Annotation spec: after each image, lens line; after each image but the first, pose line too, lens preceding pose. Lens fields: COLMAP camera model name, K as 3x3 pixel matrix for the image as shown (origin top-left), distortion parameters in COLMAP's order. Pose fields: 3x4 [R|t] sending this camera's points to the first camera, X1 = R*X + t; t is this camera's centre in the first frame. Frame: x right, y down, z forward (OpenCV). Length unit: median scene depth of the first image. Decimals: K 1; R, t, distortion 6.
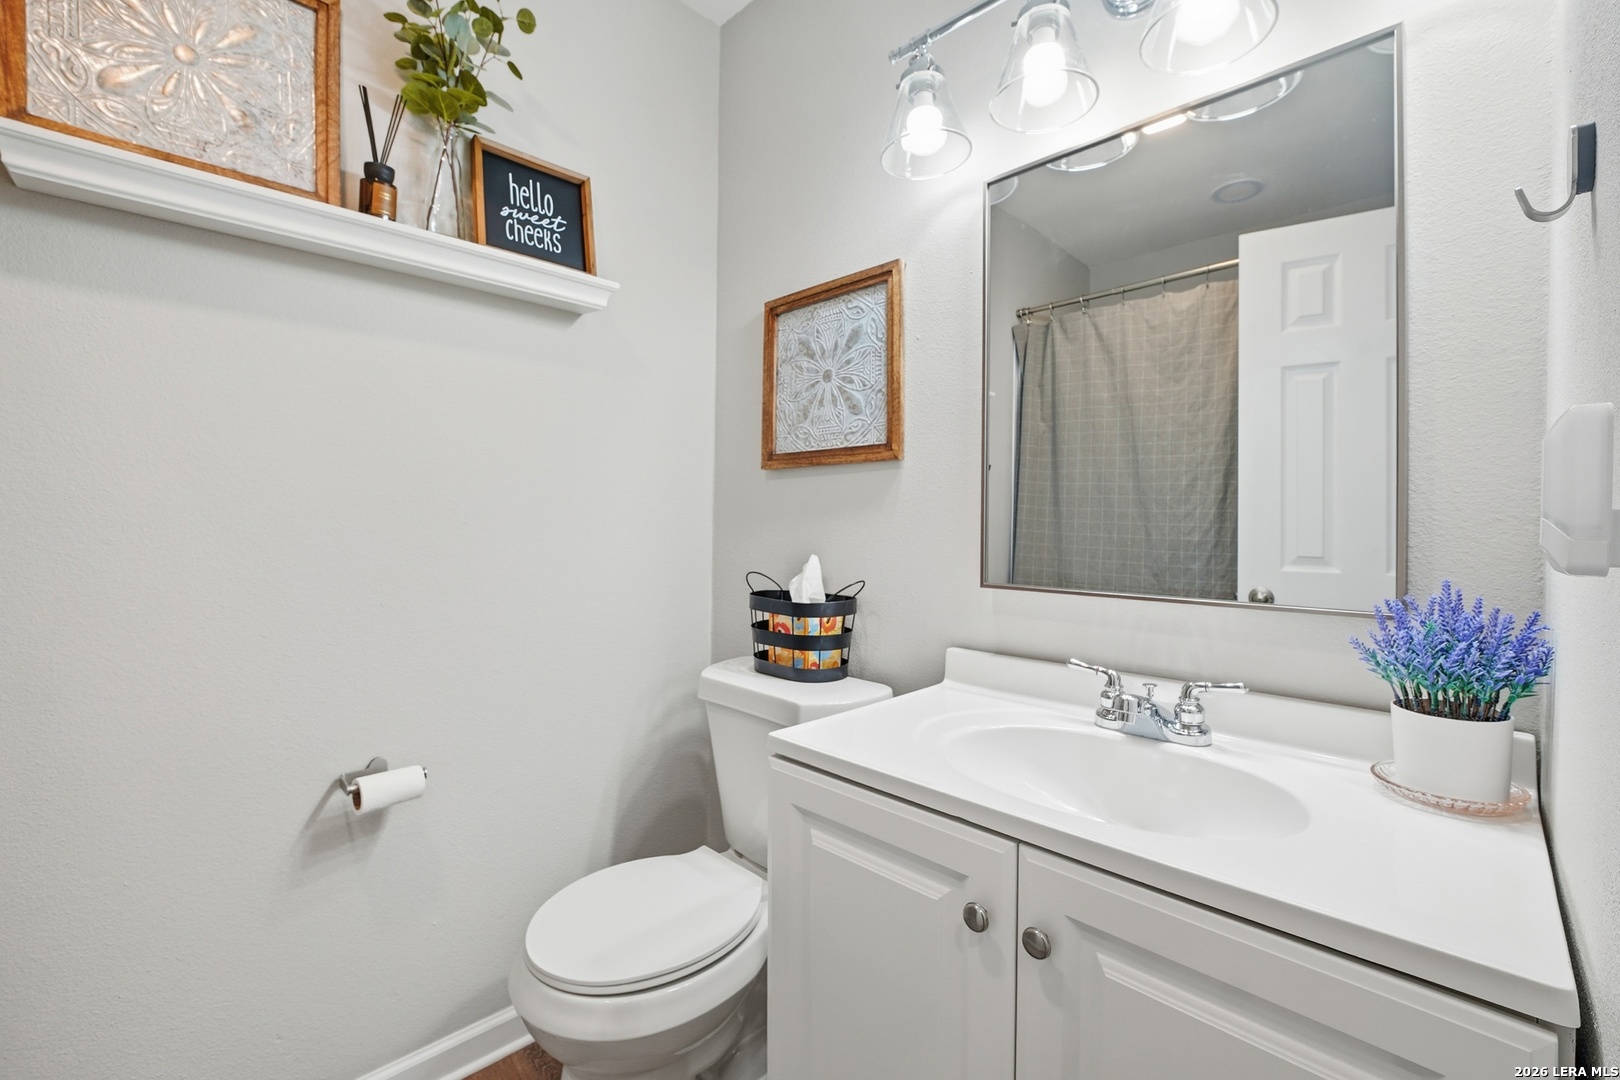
lens RADIAL K [[698.4, 0, 811.4], [0, 698.4, 513.8], [0, 0, 1]] dist [-0.002388, 0.000317]
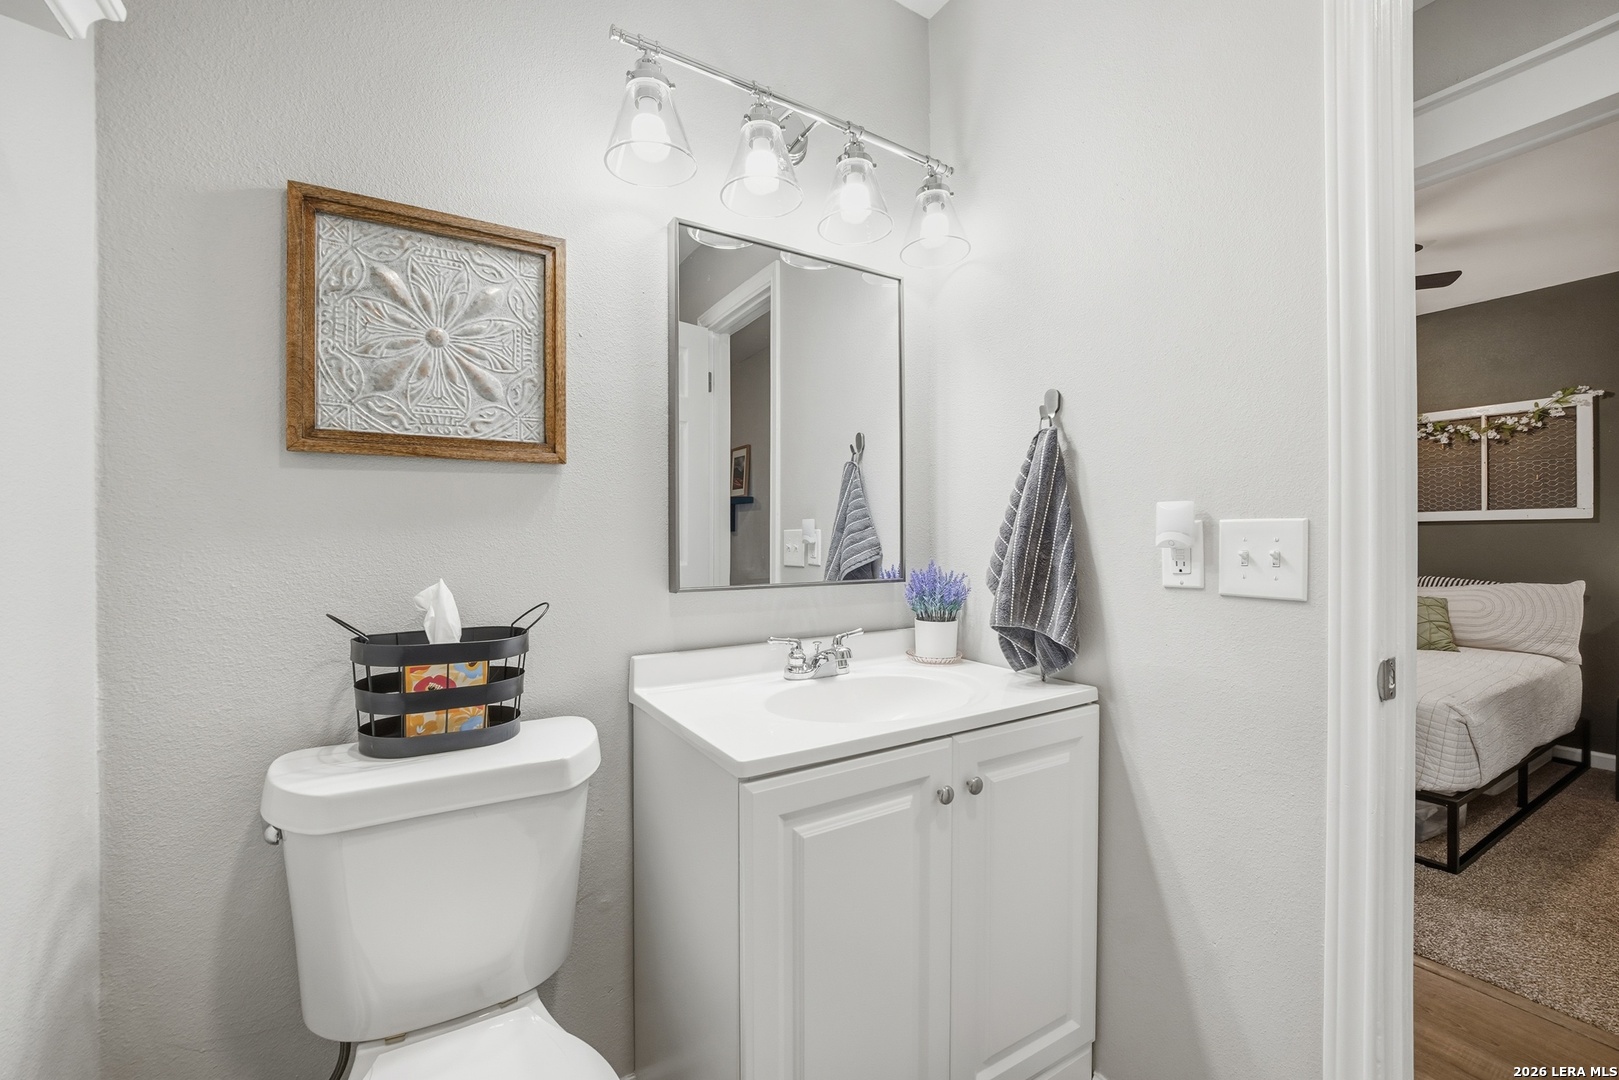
lens RADIAL K [[659.3, 0, 807.5], [0, 659.3, 529.2], [0, 0, 1]] dist [-0.012200, 0.000121]
pose [[0.228620, -0.002299, 0.973513, -0.590381], [-0.013574, 0.999892, 0.005549, -0.003024], [-0.973421, -0.014483, 0.228565, 0.467693]]
